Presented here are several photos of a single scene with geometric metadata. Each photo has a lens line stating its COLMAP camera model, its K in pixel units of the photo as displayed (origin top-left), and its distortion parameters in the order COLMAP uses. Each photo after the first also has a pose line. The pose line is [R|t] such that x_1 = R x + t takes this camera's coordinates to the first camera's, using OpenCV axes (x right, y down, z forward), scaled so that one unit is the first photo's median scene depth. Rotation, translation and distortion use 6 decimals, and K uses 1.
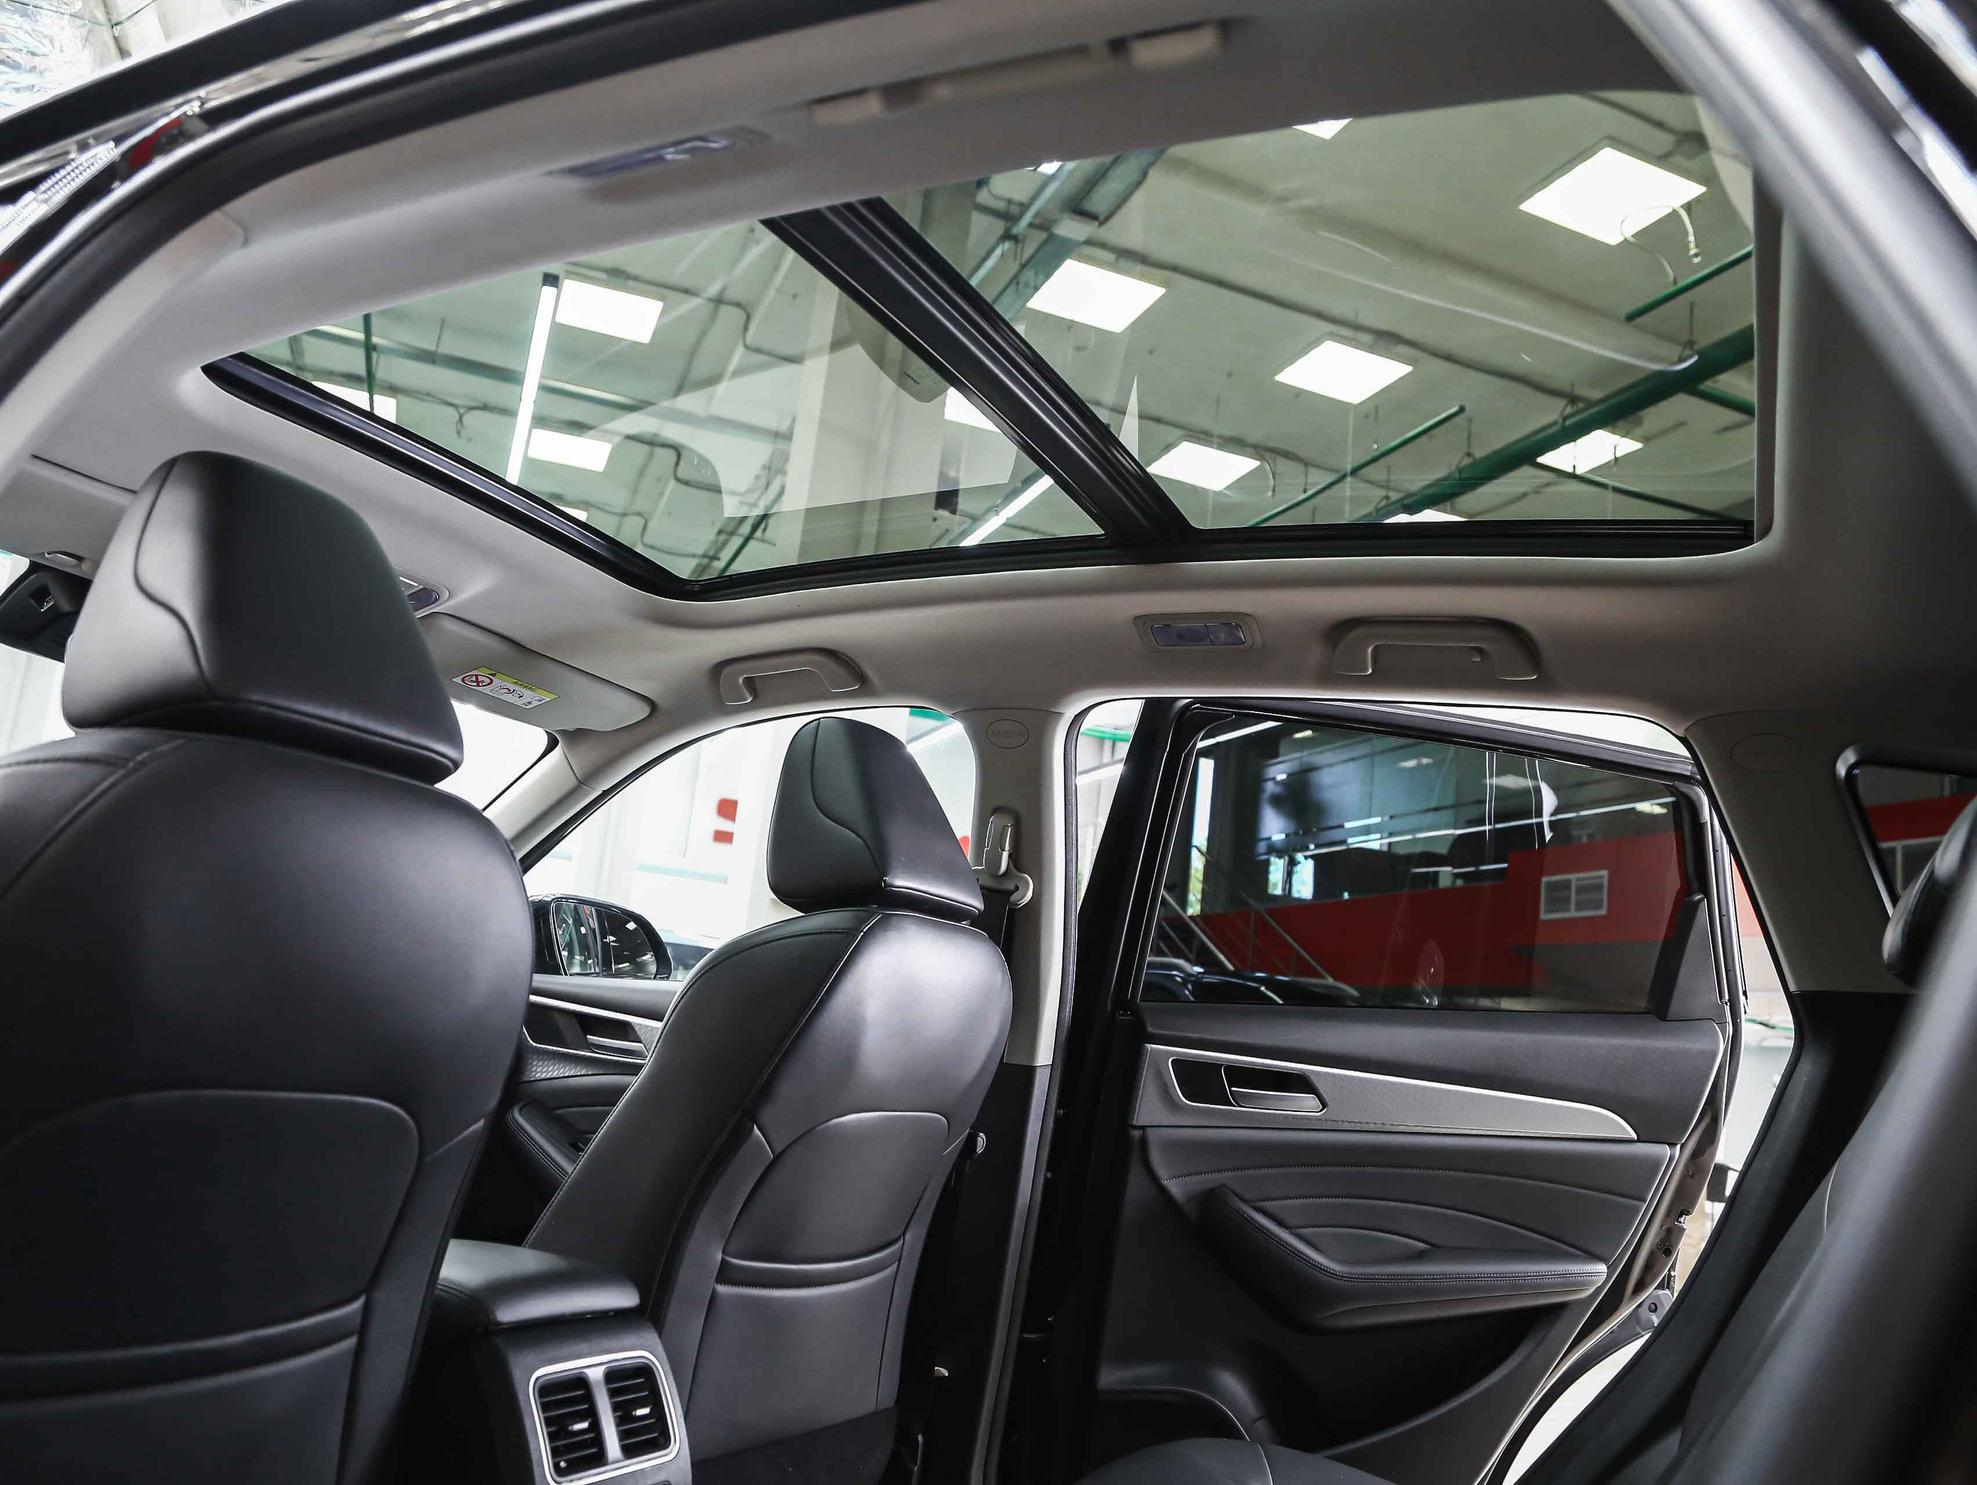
lens RADIAL K [[1555.9, 0, 971.5], [0, 1555.9, 750.9], [0, 0, 1]] dist [-0.111078, 0.056860]
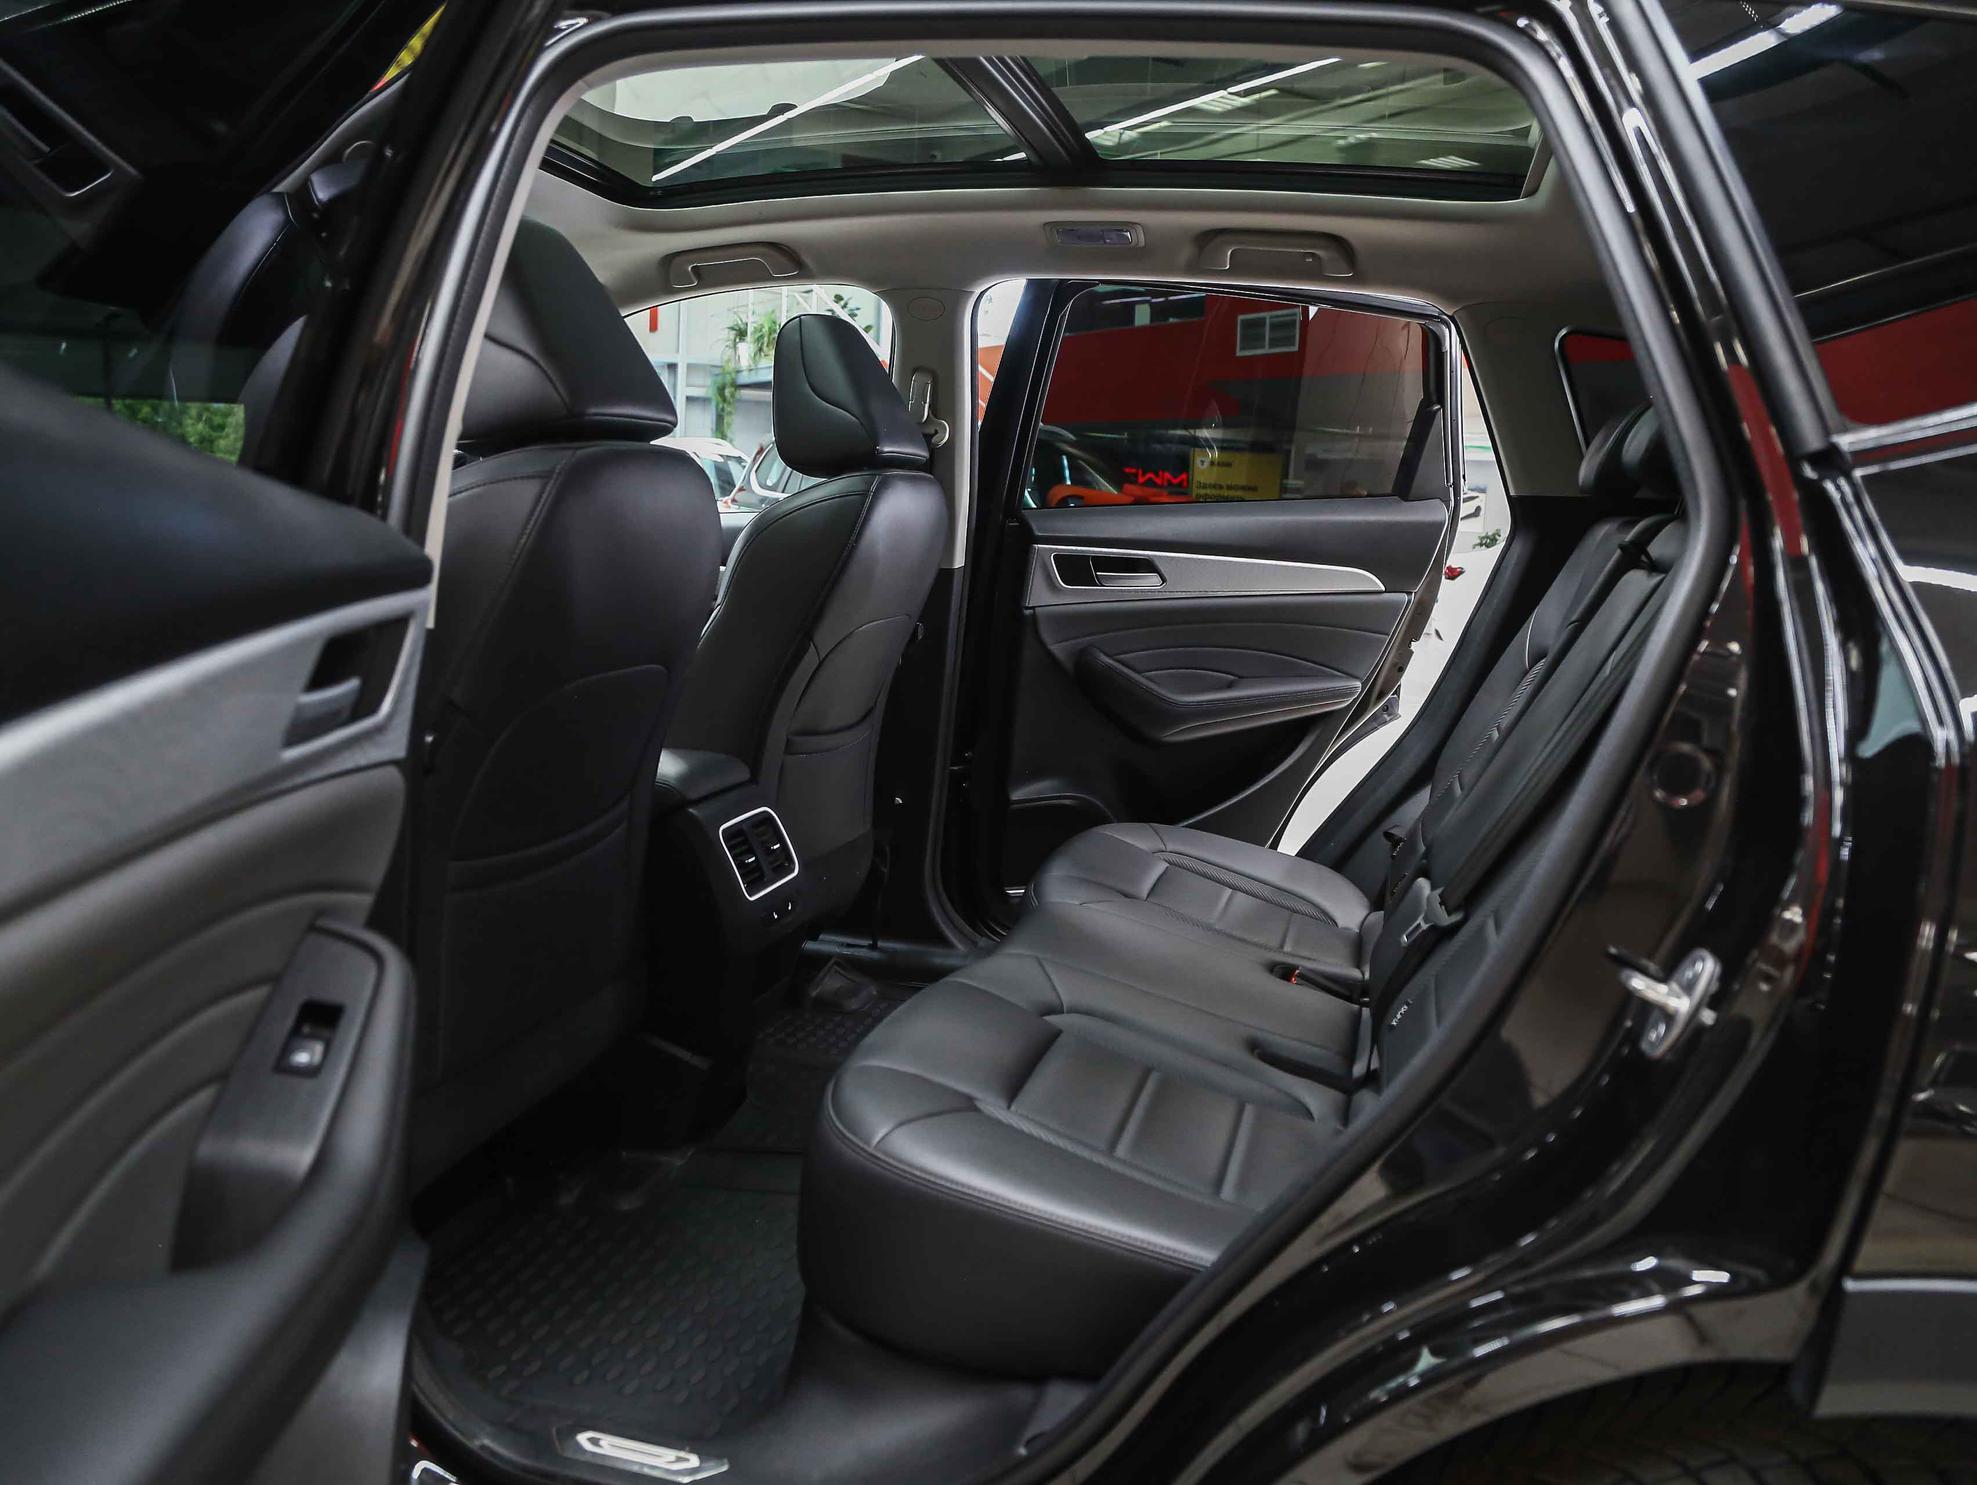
lens RADIAL K [[1555.9, 0, 999.8], [0, 1555.9, 749.2], [0, 0, 1]] dist [-0.111078, 0.056860]
pose [[0.975282, -0.100201, 0.196940, -0.212679], [0.025025, 0.935624, 0.352110, -0.122879], [-0.219543, -0.338478, 0.915005, -0.271002]]
